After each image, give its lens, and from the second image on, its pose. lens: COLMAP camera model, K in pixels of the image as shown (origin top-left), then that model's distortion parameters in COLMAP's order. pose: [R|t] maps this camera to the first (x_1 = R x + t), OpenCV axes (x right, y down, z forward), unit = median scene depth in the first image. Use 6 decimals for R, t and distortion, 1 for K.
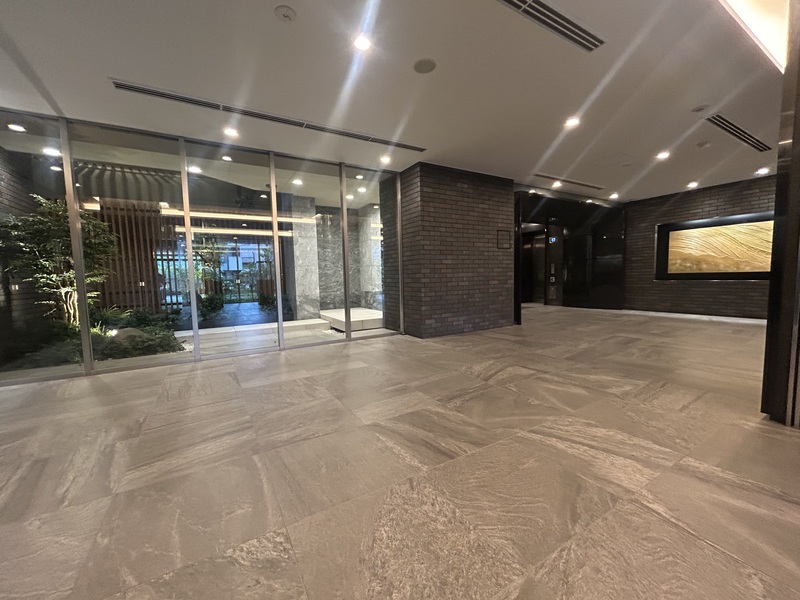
lens RADIAL K [[321.9, 0, 399.8], [0, 321.9, 301.8], [0, 0, 1]] dist [0.000004, 0.000047]
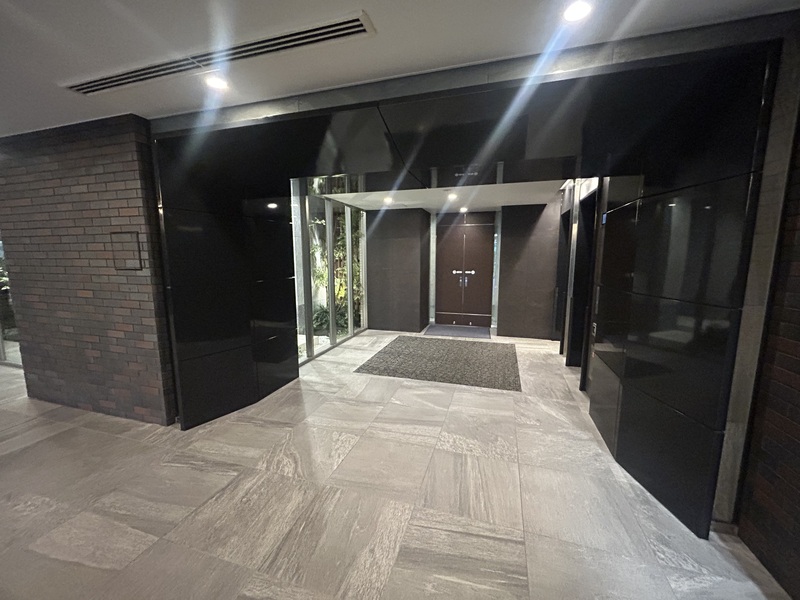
lens RADIAL K [[321.9, 0, 401.5], [0, 321.9, 301.1], [0, 0, 1]] dist [0.000004, 0.000047]
pose [[0.675740, 0.129589, -0.725660, 1.691473], [-0.075097, 0.991406, 0.107116, -0.353568], [0.733305, -0.017887, 0.679665, 1.706420]]
